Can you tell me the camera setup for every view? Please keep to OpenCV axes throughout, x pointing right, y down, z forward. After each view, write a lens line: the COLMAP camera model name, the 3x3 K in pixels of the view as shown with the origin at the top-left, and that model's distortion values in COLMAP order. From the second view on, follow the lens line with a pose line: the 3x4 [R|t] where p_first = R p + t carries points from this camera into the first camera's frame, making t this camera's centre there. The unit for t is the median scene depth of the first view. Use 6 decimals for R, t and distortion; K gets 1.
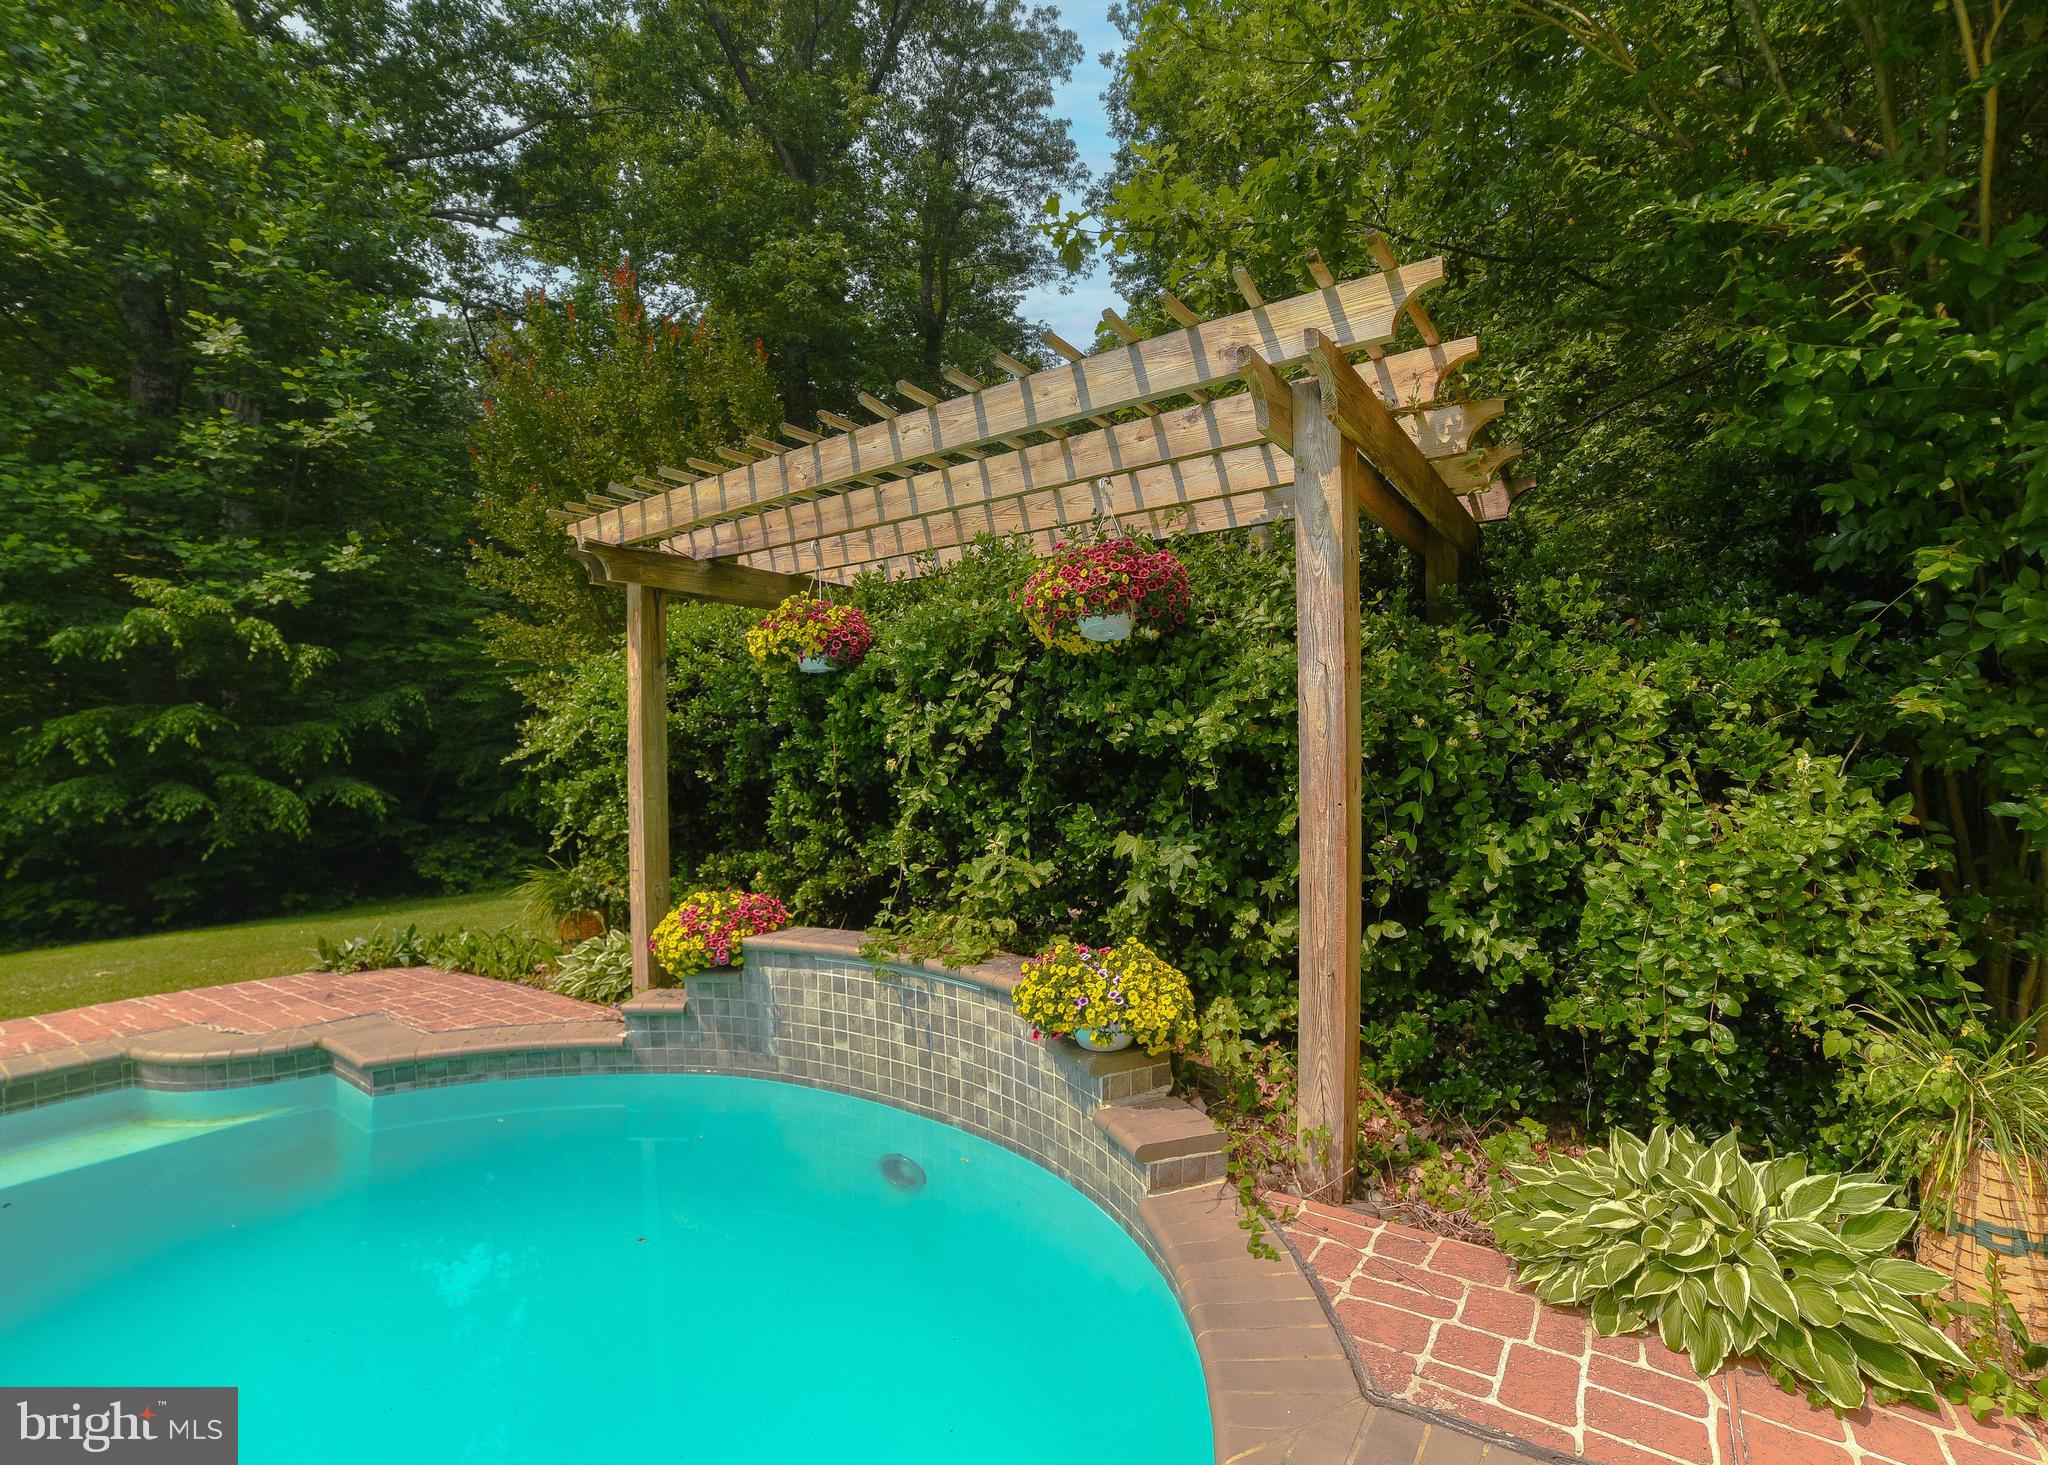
lens RADIAL K [[894.5, 0, 1110.5], [0, 894.5, 777.9], [0, 0, 1]] dist [-0.056916, 0.000091]
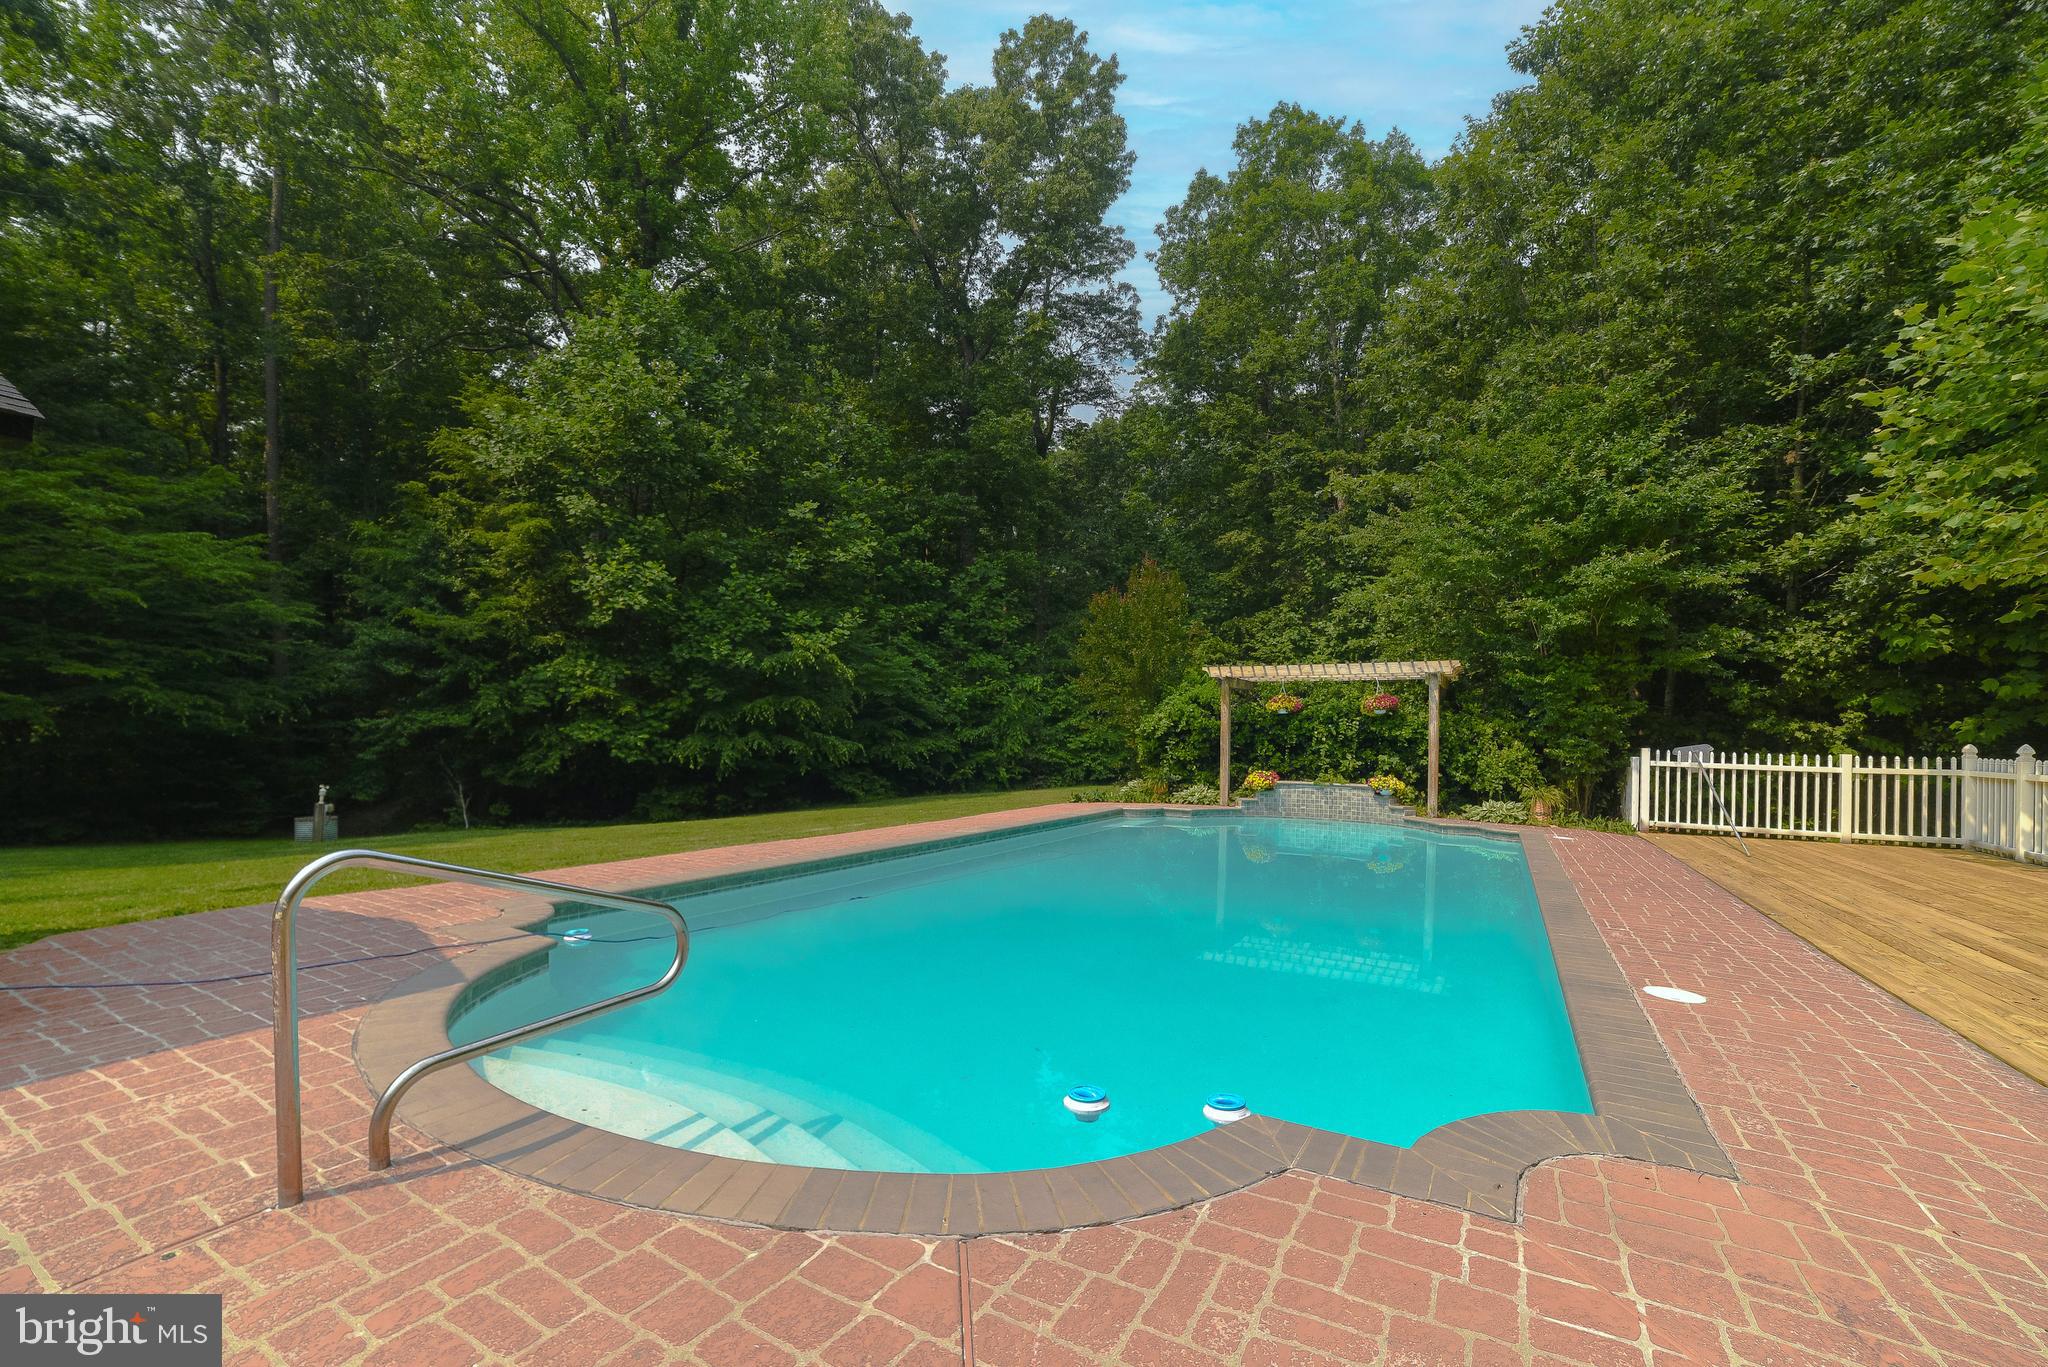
lens RADIAL K [[842.2, 0, 1029.3], [0, 842.2, 732.8], [0, 0, 1]] dist [-0.108047, 0.044643]
pose [[0.999554, 0.016262, 0.025036, -2.202688], [-0.016153, 0.999859, -0.004576, -0.005899], [-0.025107, 0.004170, 0.999676, -3.720503]]
